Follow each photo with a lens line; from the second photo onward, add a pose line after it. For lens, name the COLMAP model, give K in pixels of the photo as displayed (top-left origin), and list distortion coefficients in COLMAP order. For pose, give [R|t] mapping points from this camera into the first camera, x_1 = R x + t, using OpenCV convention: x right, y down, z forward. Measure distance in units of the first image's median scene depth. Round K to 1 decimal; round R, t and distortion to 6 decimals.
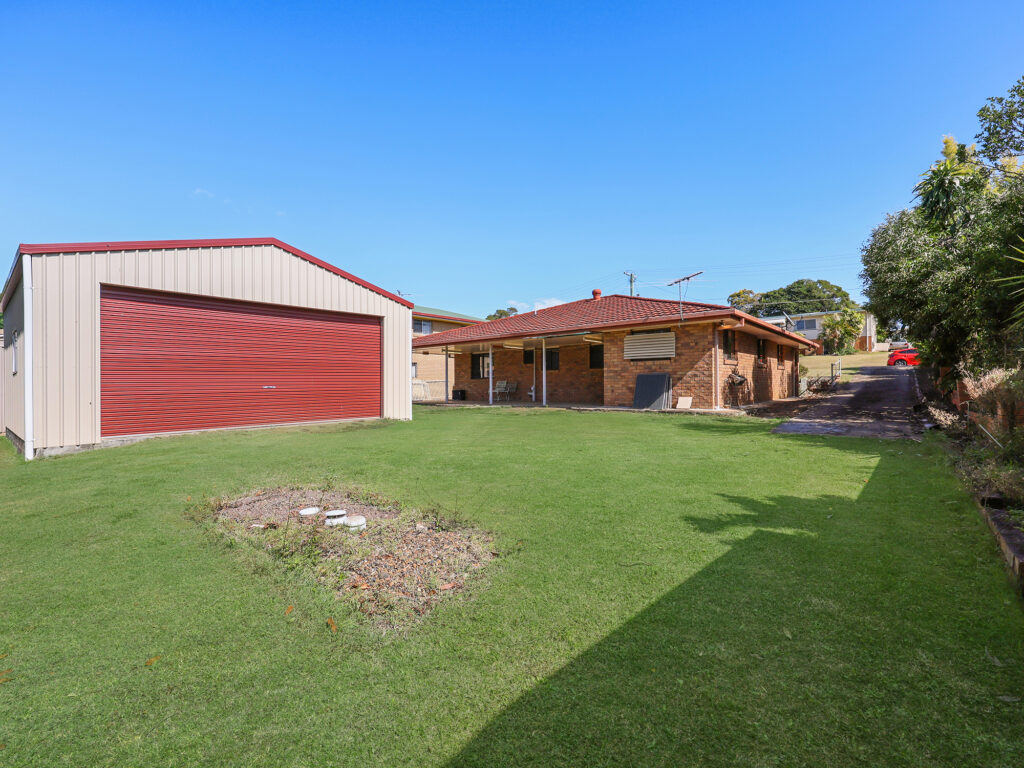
lens RADIAL K [[471.3, 0, 512.8], [0, 471.3, 381.8], [0, 0, 1]] dist [-0.009461, 0.000656]
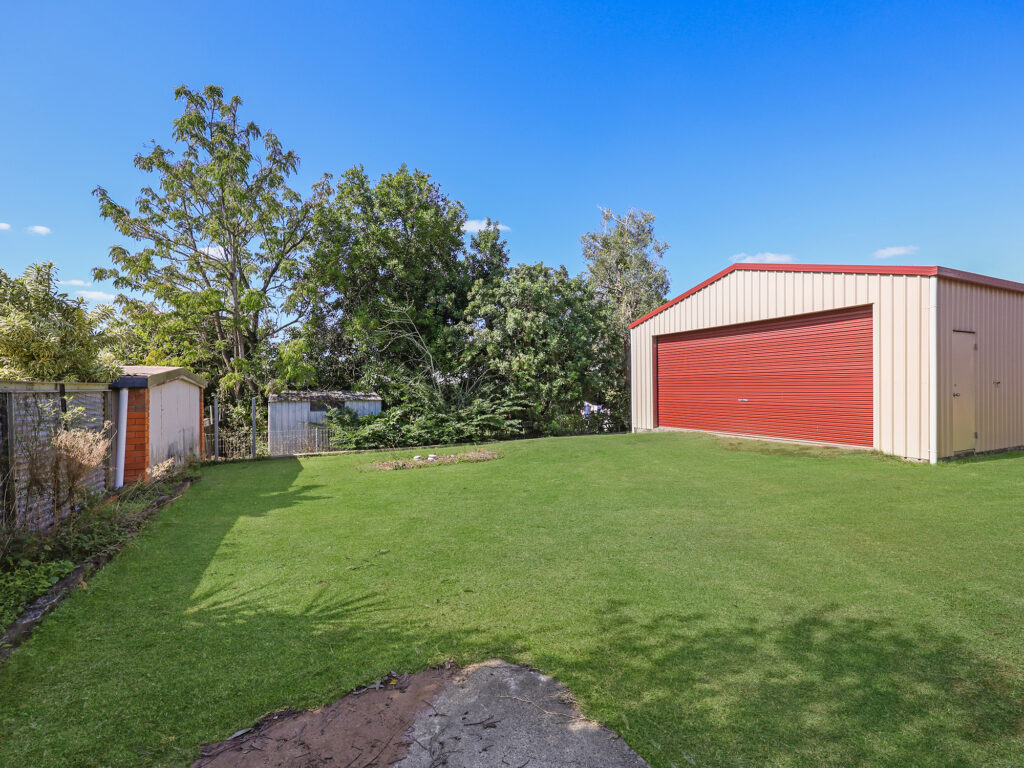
lens RADIAL K [[471.3, 0, 512.0], [0, 471.3, 386.5], [0, 0, 1]] dist [-0.009461, 0.000656]
pose [[-0.404841, 0.002060, -0.914385, 0.582450], [0.002754, 0.999996, 0.001034, -0.018529], [0.914383, -0.002100, -0.404845, 0.801887]]
